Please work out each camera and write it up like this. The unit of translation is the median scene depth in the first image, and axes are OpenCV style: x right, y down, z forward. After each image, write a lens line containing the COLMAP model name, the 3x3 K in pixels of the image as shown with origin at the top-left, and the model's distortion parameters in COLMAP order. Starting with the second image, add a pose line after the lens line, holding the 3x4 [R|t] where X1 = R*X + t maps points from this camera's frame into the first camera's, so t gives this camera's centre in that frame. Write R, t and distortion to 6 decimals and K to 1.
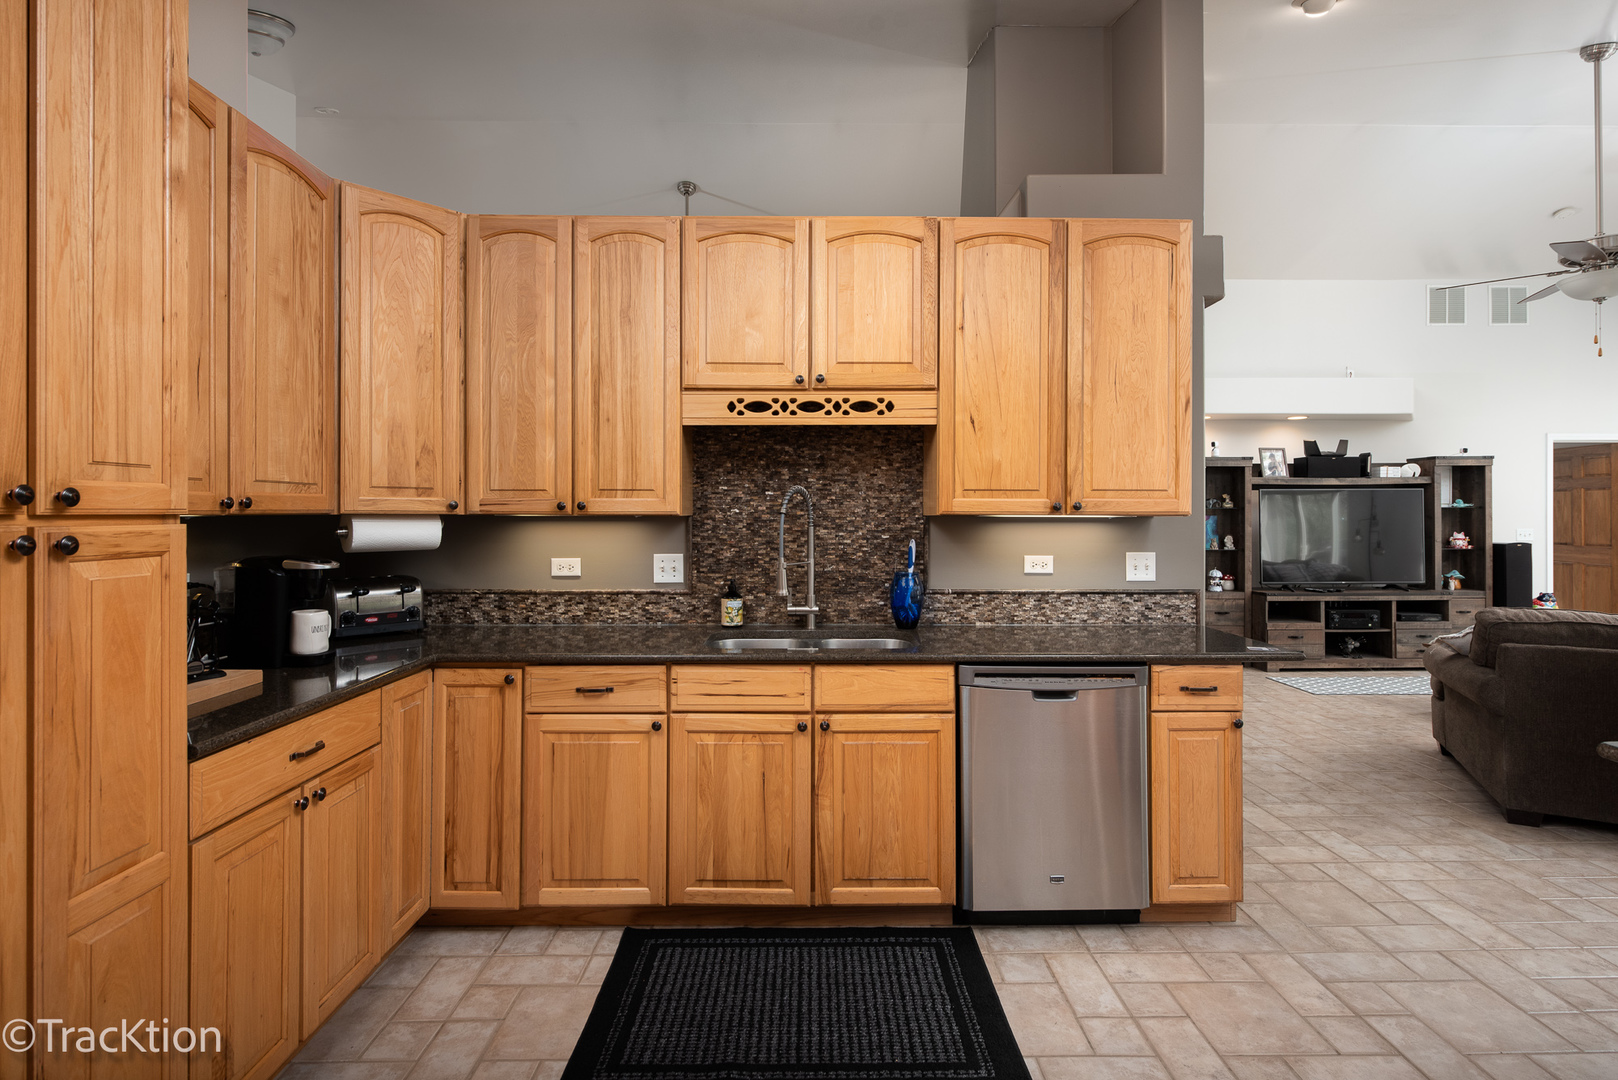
lens RADIAL K [[774.5, 0, 809.4], [0, 774.5, 522.6], [0, 0, 1]] dist [-0.002566, -0.000771]
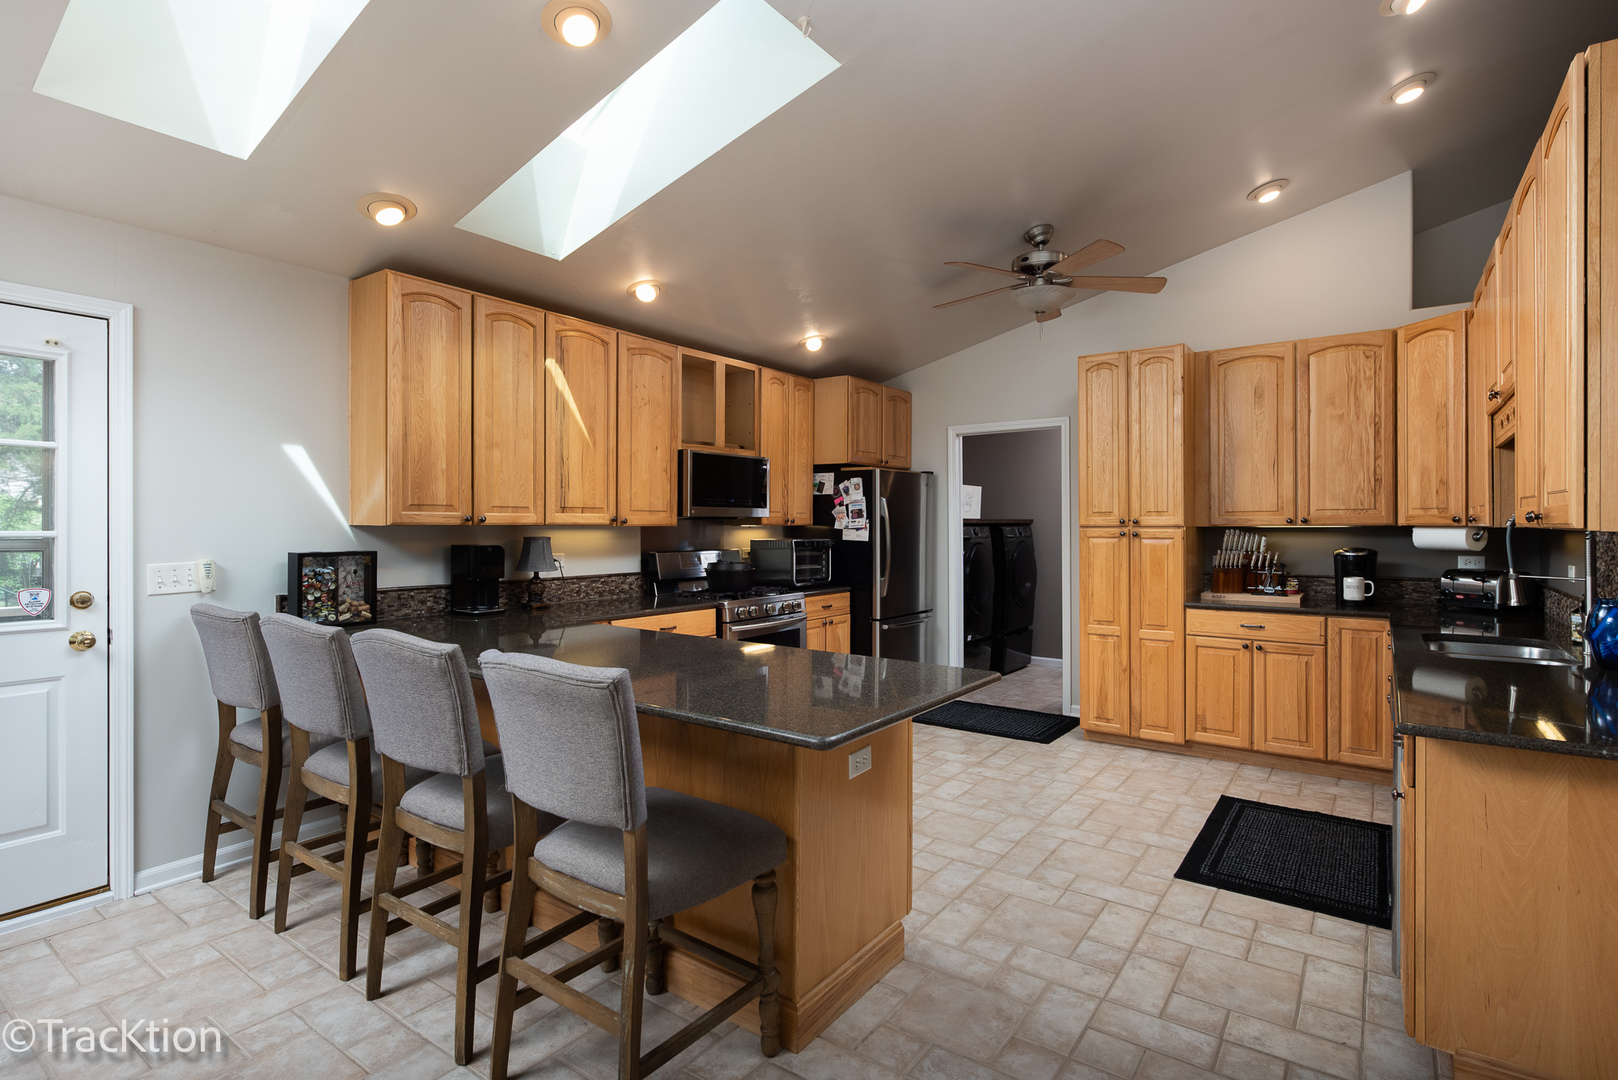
lens RADIAL K [[774.5, 0, 809.4], [0, 774.5, 522.6], [0, 0, 1]] dist [-0.002566, -0.000771]
pose [[-0.592232, -0.001503, -0.805766, 1.683472], [-0.006621, 0.999974, 0.003002, -0.015429], [0.805741, 0.007113, -0.592226, 1.072469]]
